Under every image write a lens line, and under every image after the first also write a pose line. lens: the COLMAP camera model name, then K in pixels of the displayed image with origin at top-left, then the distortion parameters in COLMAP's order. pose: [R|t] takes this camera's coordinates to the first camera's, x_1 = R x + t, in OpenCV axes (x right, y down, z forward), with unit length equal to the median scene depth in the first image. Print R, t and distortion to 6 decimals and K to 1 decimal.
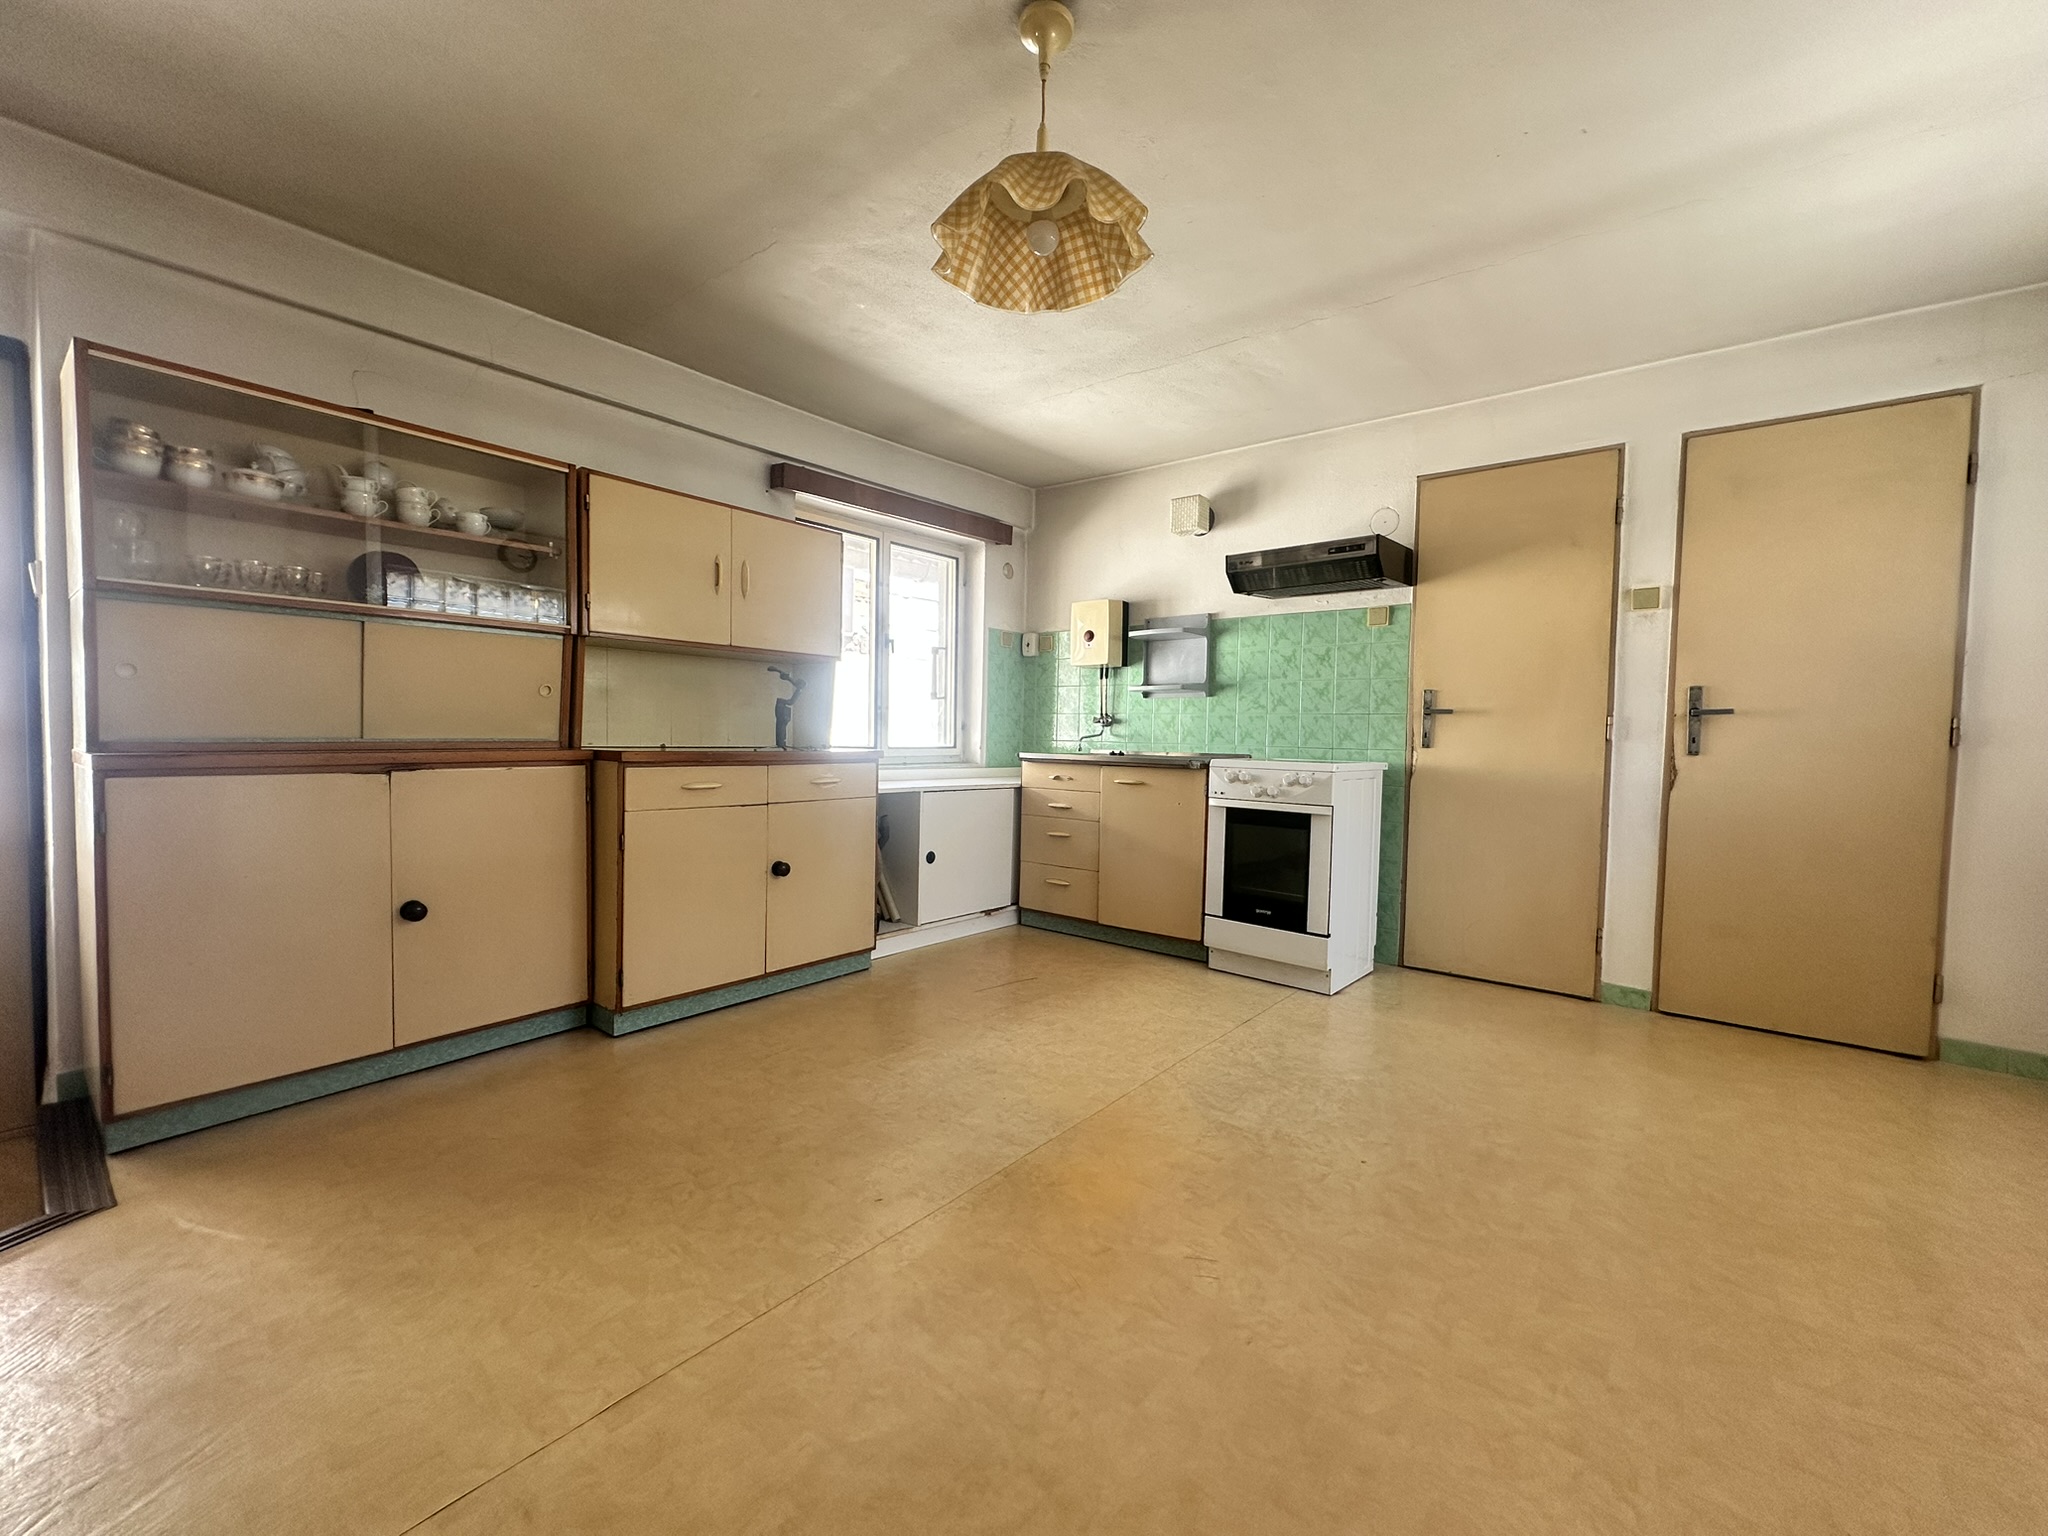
lens RADIAL K [[814.5, 0, 1024.0], [0, 814.5, 768.0], [0, 0, 1]] dist [-0.003596, 0.000102]
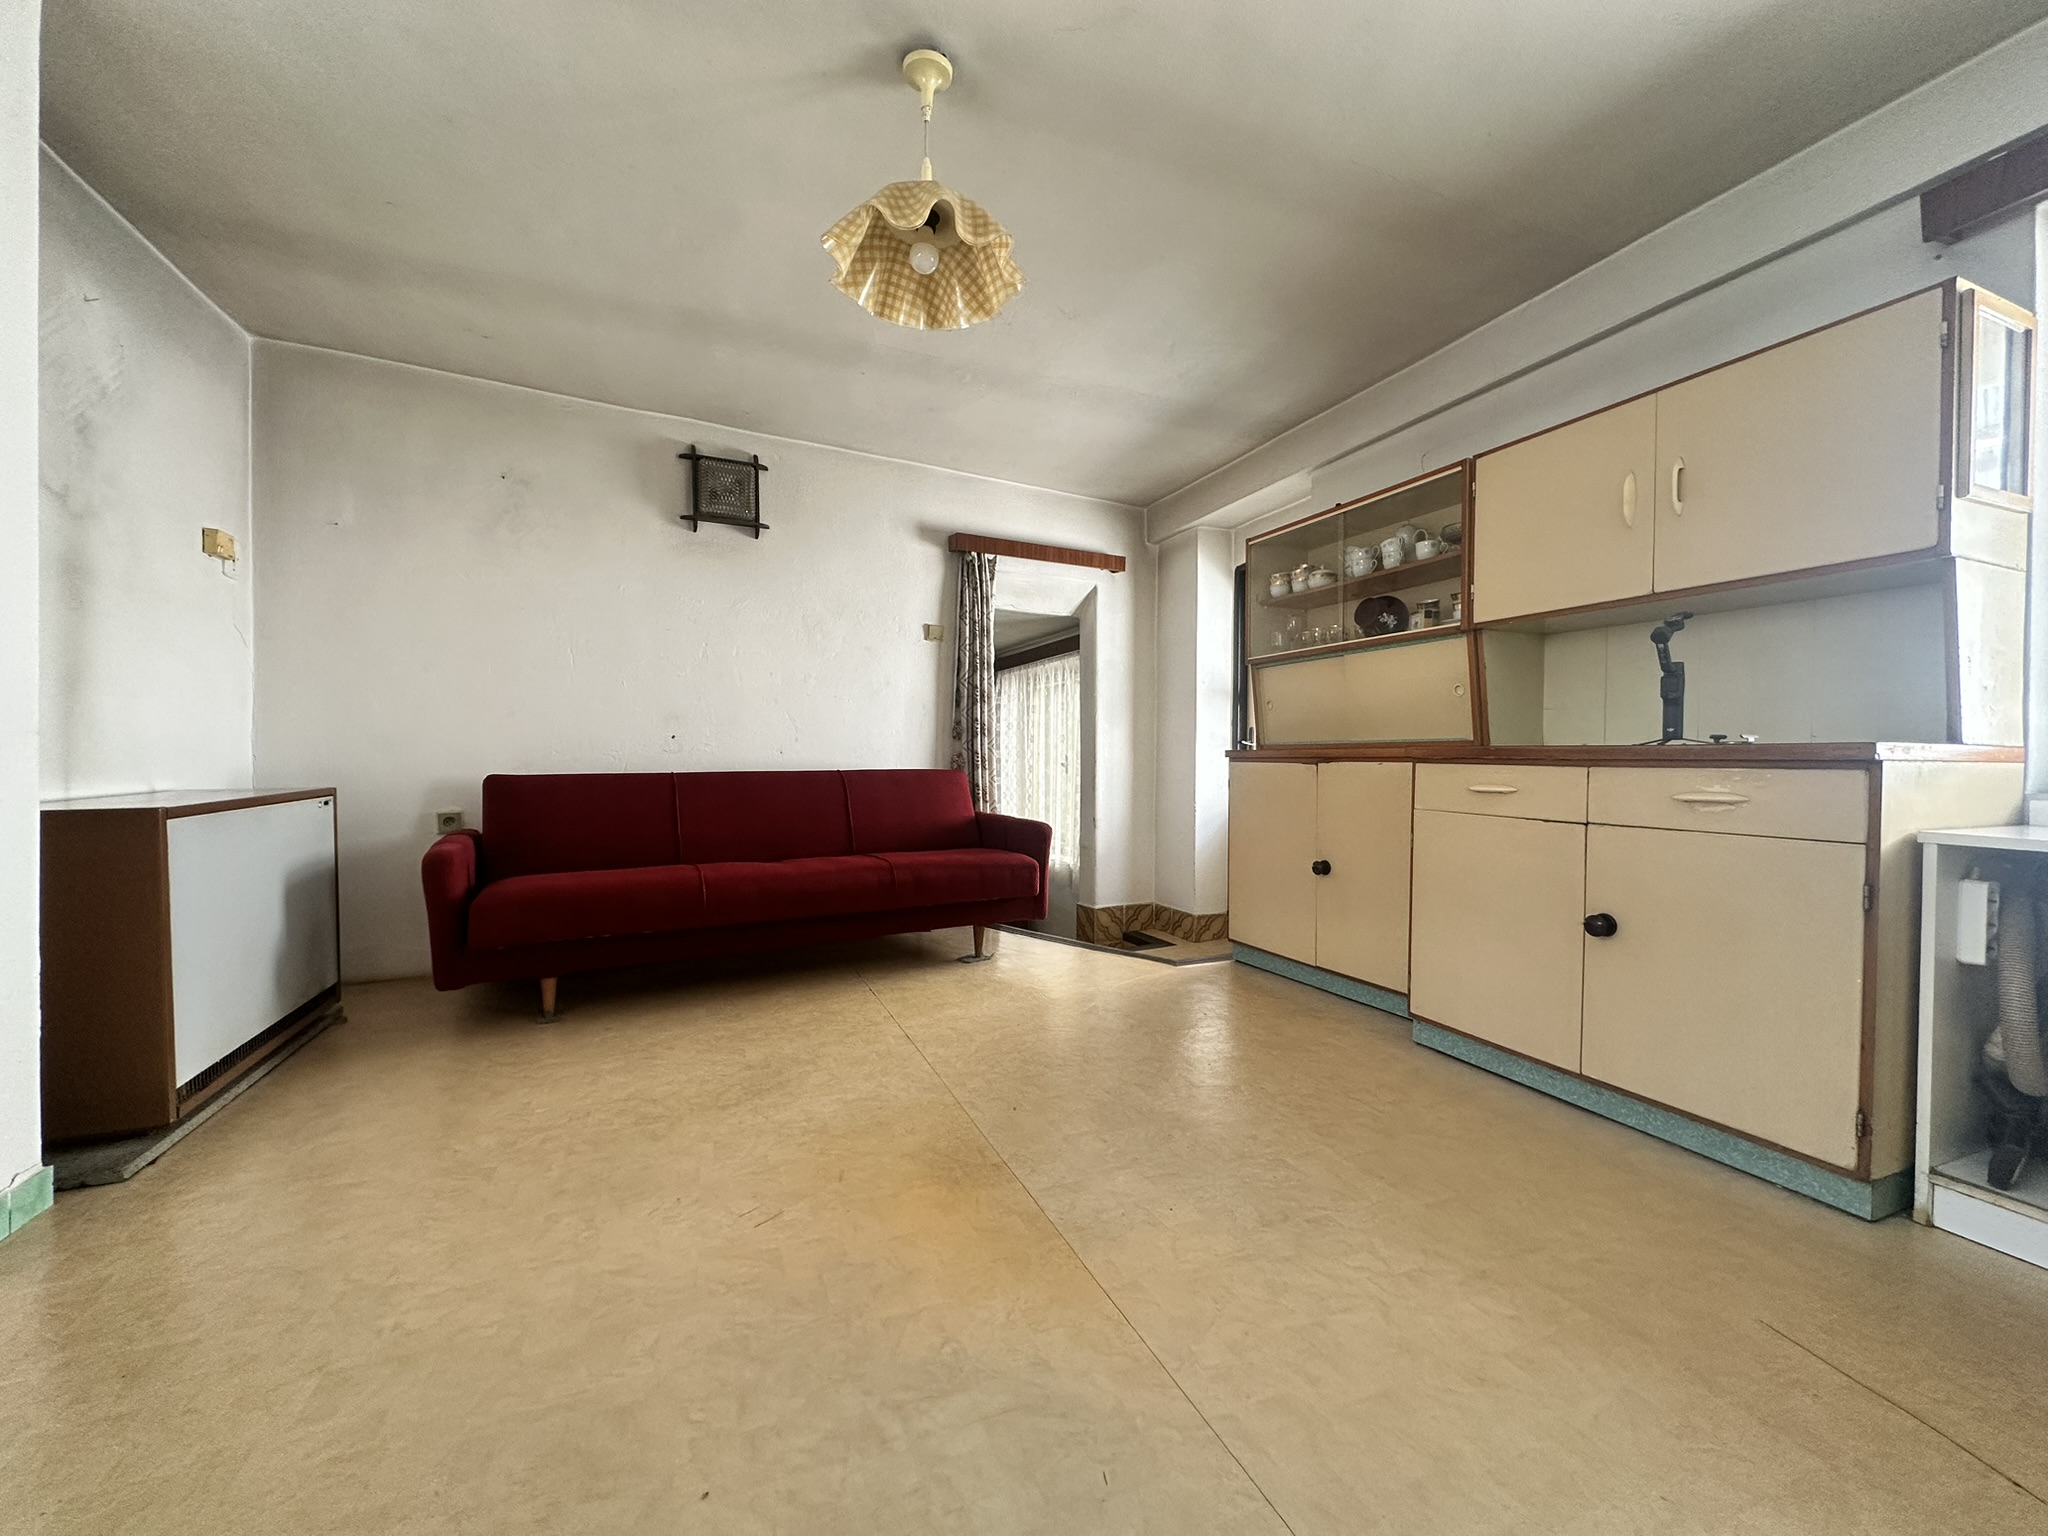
lens RADIAL K [[814.5, 0, 1024.0], [0, 814.5, 768.0], [0, 0, 1]] dist [-0.003596, 0.000102]
pose [[-0.469777, -0.007775, -0.882751, 0.442554], [-0.052554, 0.998434, 0.019173, 0.008598], [0.881219, 0.055399, -0.469450, 0.794152]]
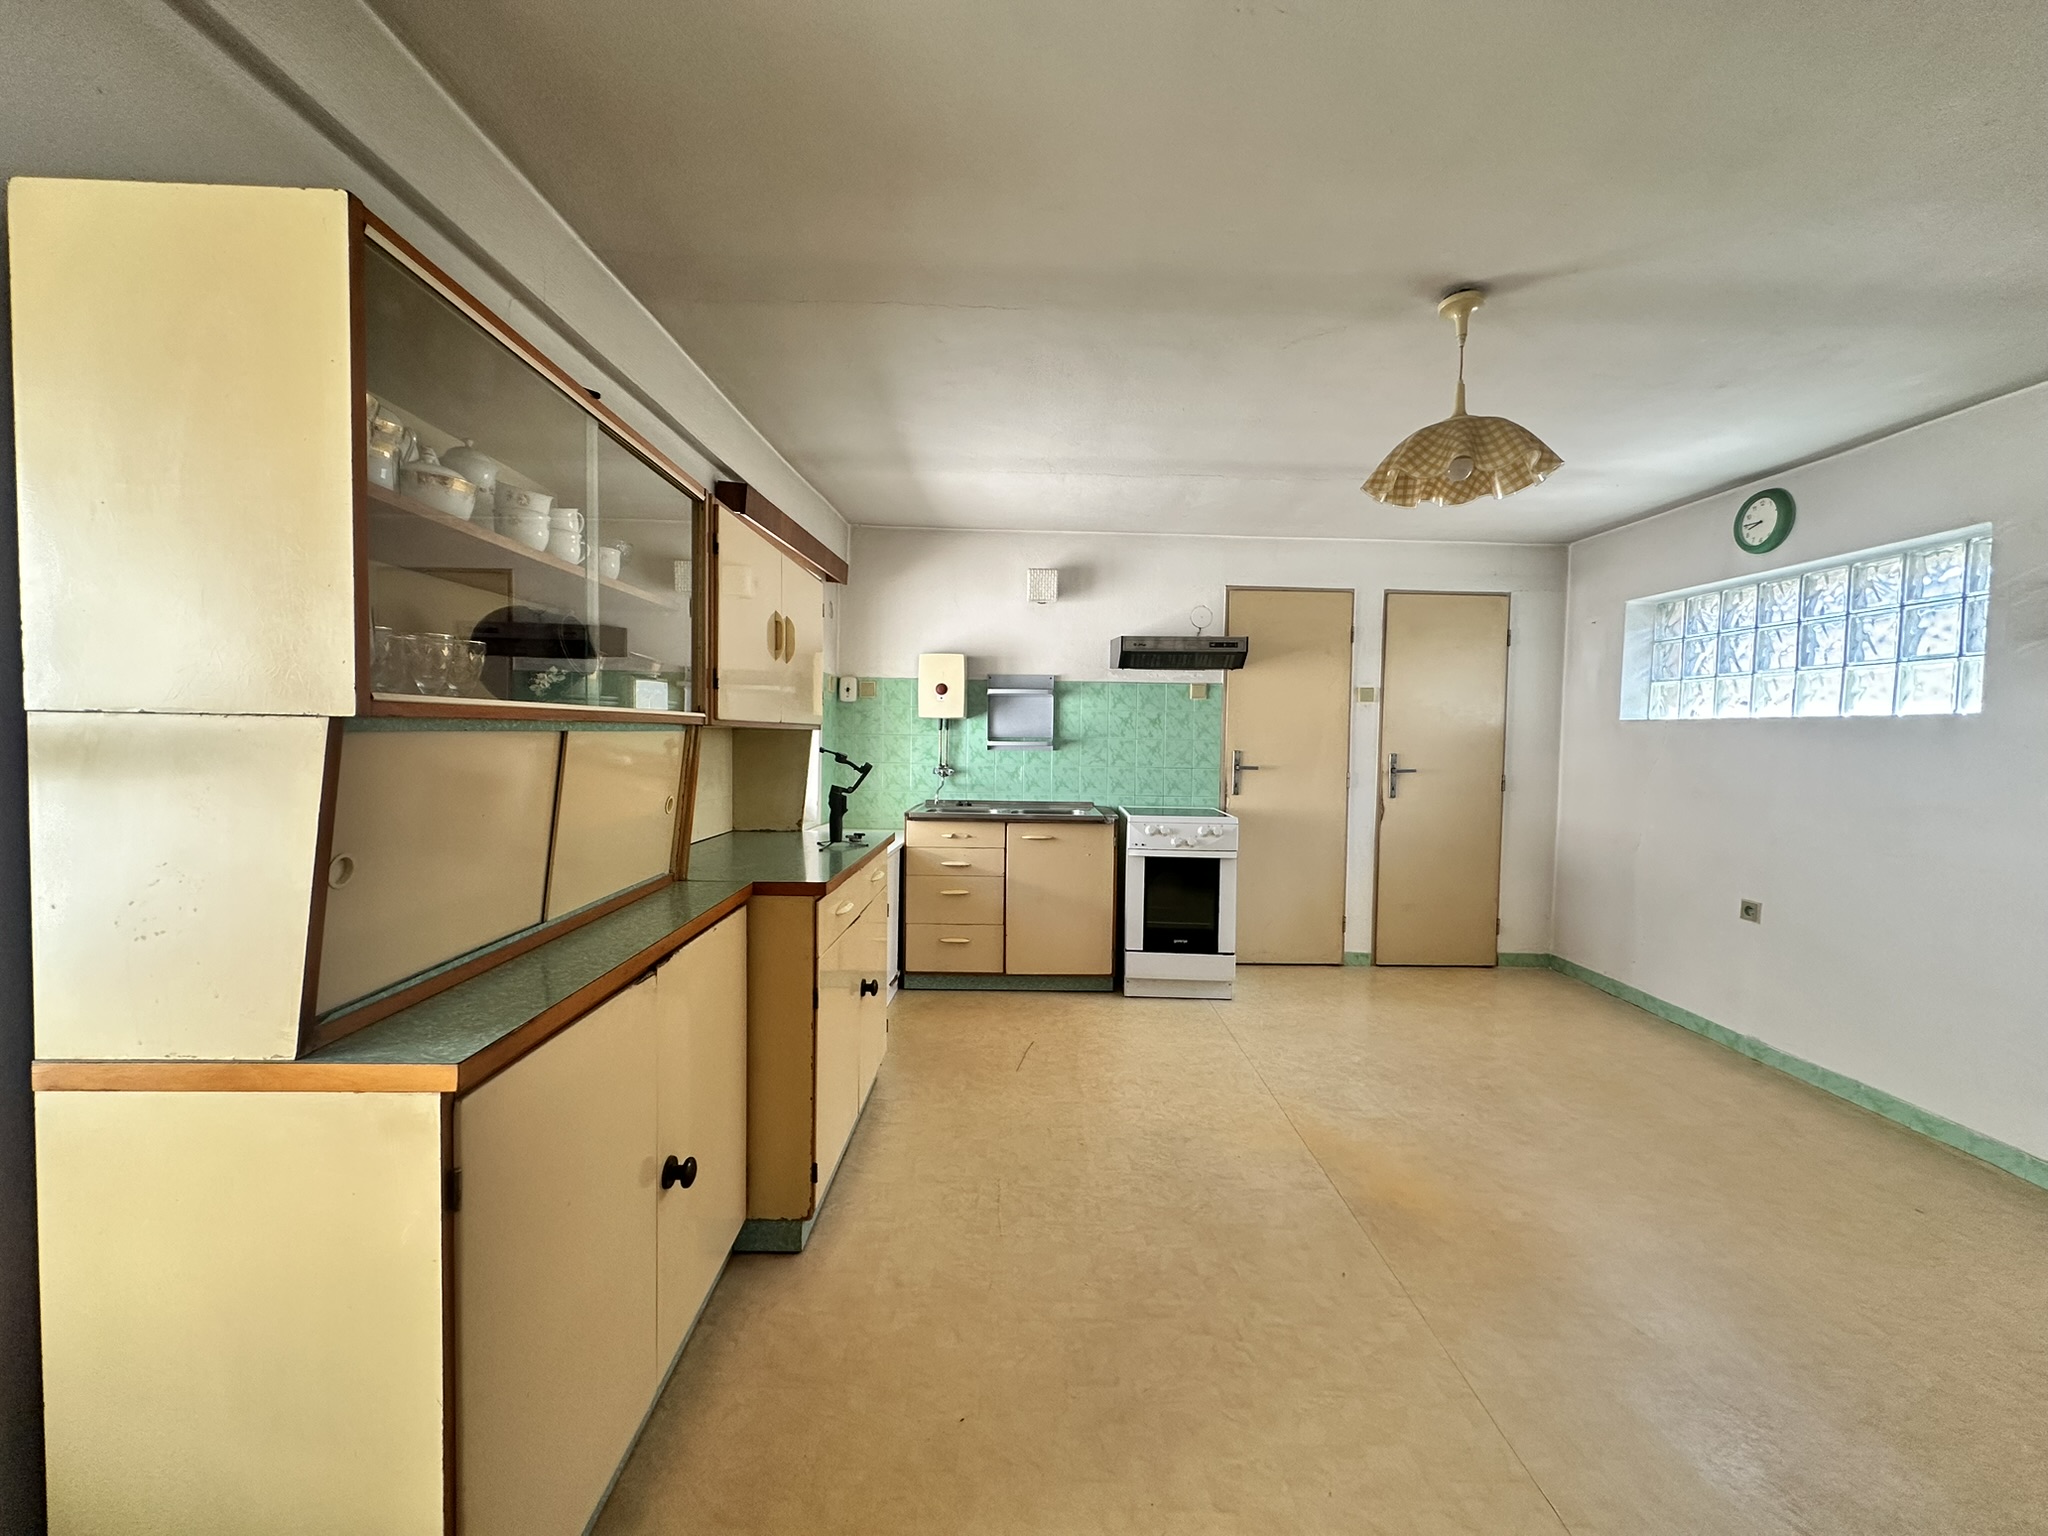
lens RADIAL K [[814.5, 0, 1024.0], [0, 814.5, 768.0], [0, 0, 1]] dist [-0.003596, 0.000102]
pose [[0.776037, -0.030505, 0.629950, -0.625086], [0.025864, 0.999529, 0.016540, -0.103468], [-0.630157, 0.003458, 0.776460, 0.207618]]
